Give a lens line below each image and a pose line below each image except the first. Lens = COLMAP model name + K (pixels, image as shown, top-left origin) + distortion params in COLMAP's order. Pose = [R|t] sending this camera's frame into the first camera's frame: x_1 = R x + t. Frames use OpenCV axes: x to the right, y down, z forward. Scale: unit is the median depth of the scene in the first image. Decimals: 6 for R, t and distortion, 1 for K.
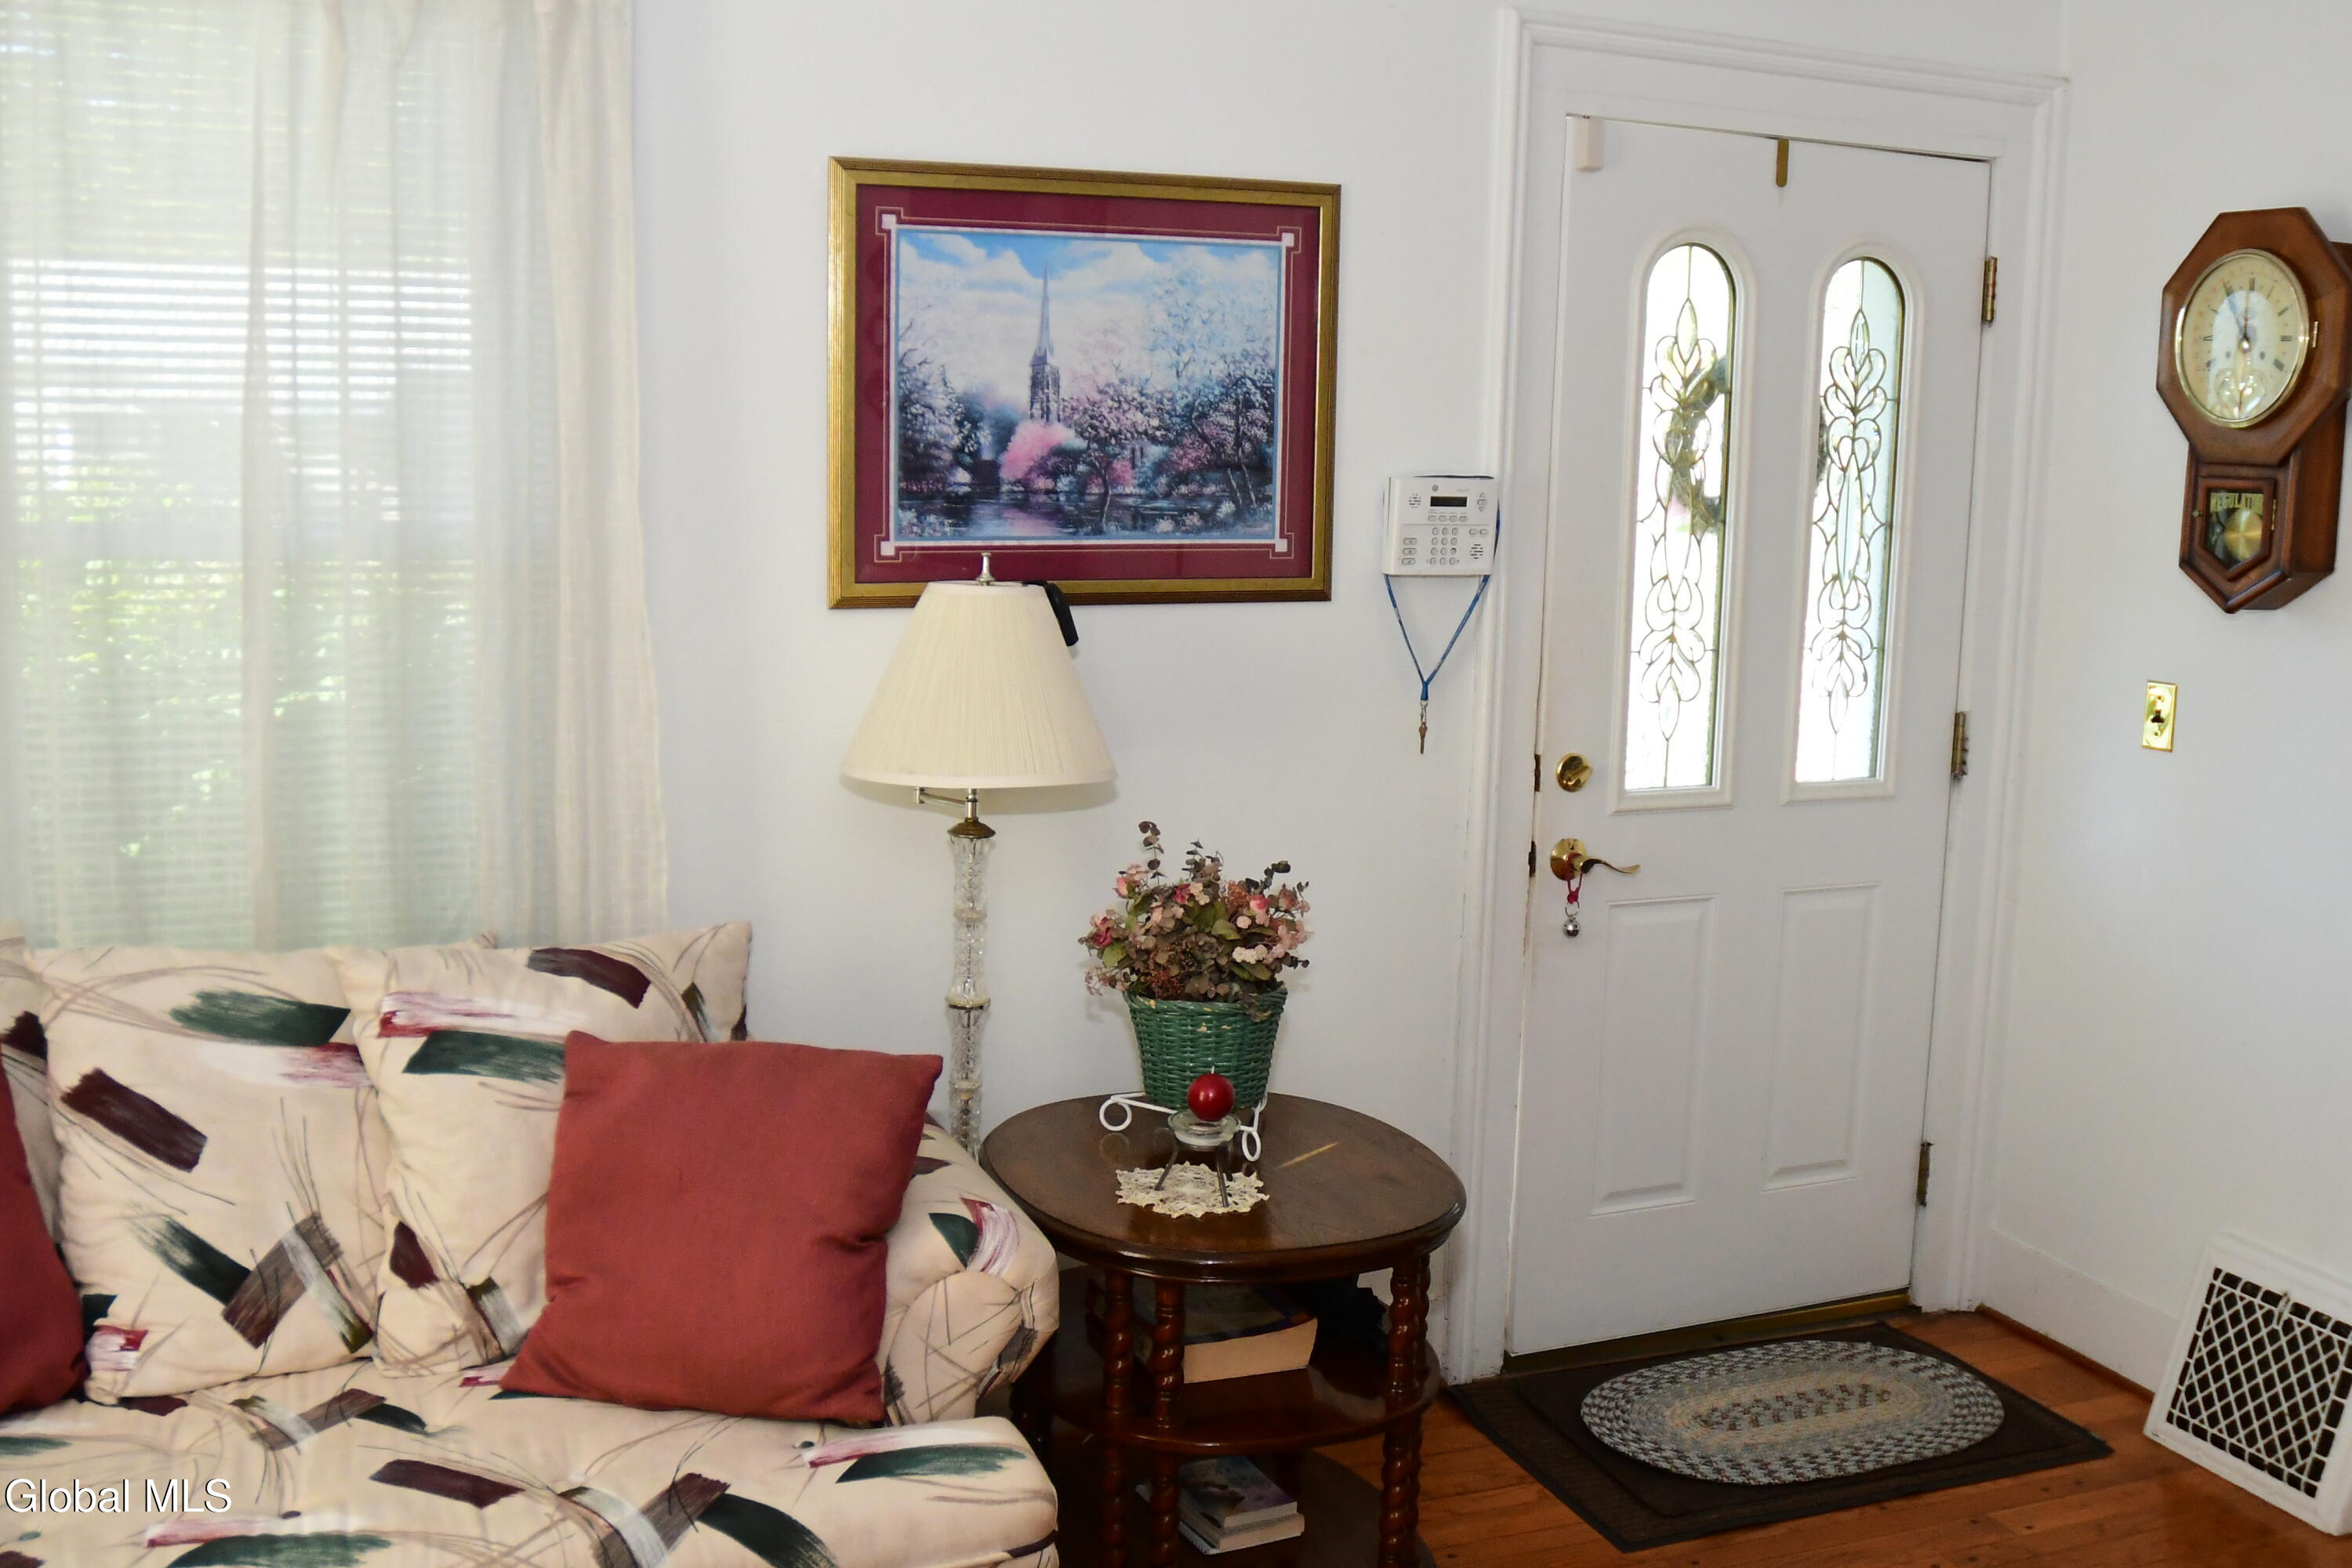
lens RADIAL K [[2349.9, 0, 1273.0], [0, 2349.9, 785.0], [0, 0, 1]] dist [-0.158204, 0.142029]
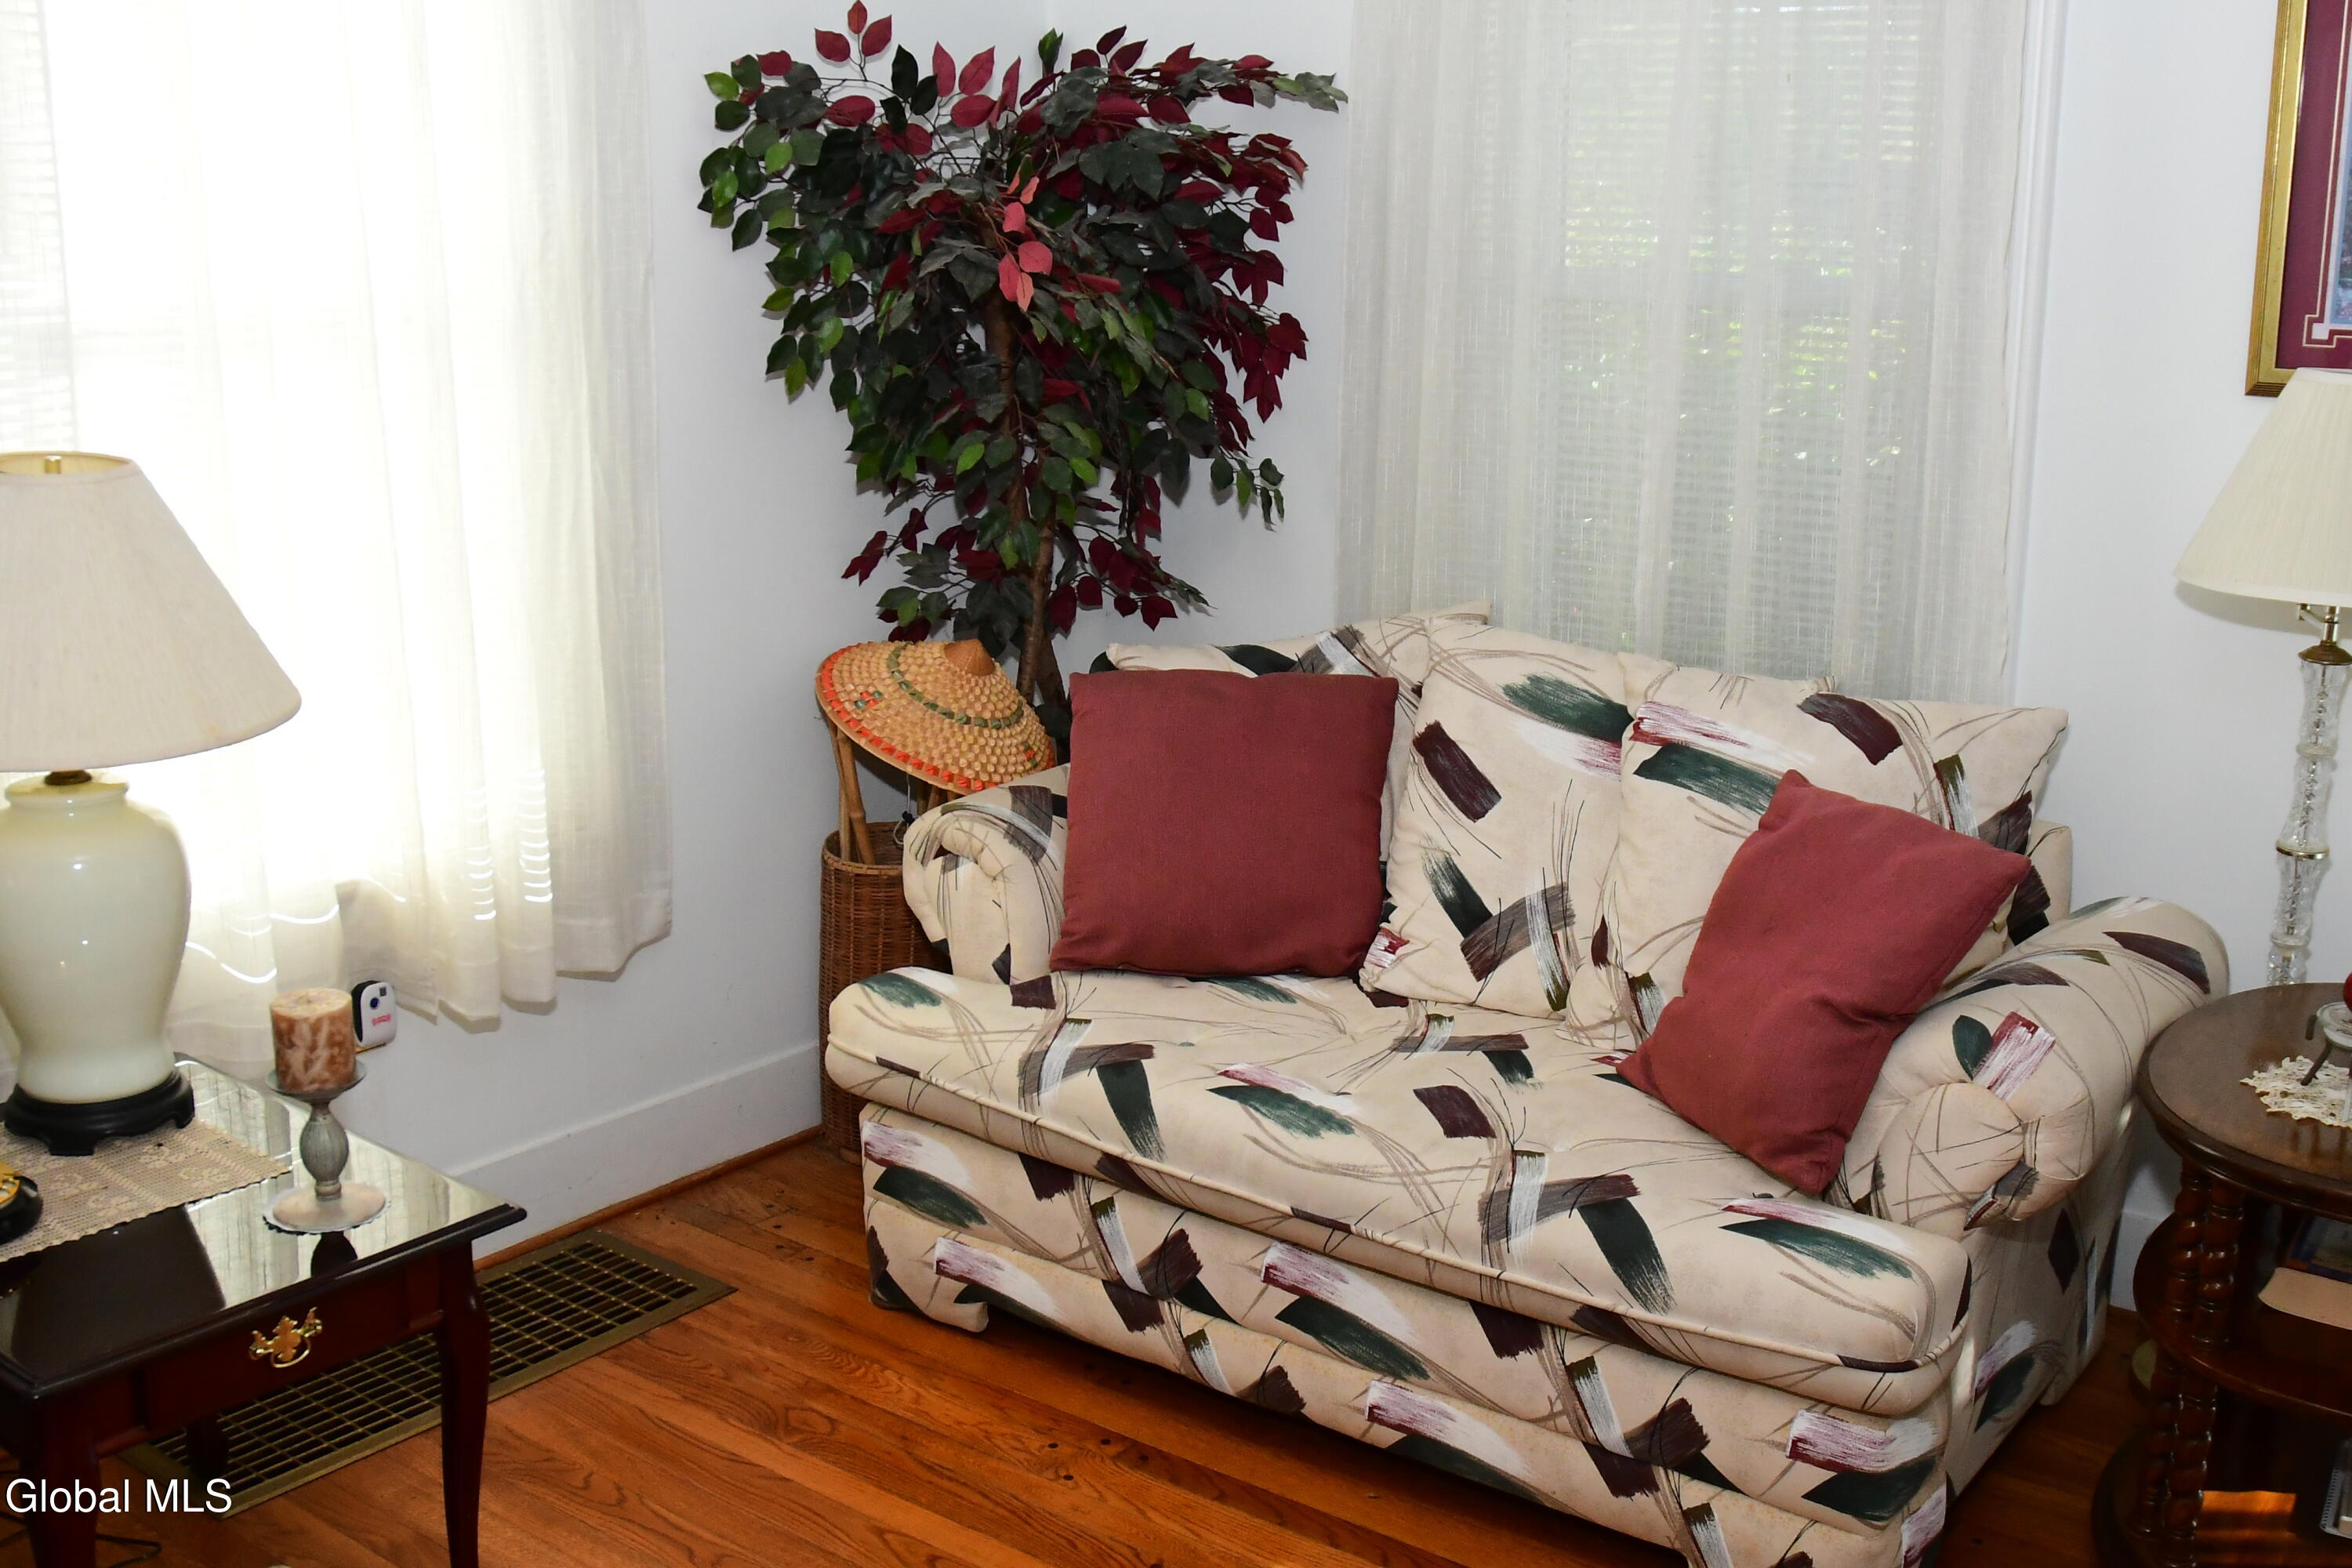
lens RADIAL K [[2349.9, 0, 1273.0], [0, 2349.9, 785.0], [0, 0, 1]] dist [-0.158204, 0.142029]
pose [[0.547752, 0.185942, -0.815716, 0.444663], [-0.126355, 0.982192, 0.139042, -0.002669], [0.827044, 0.026909, 0.561493, 0.239752]]
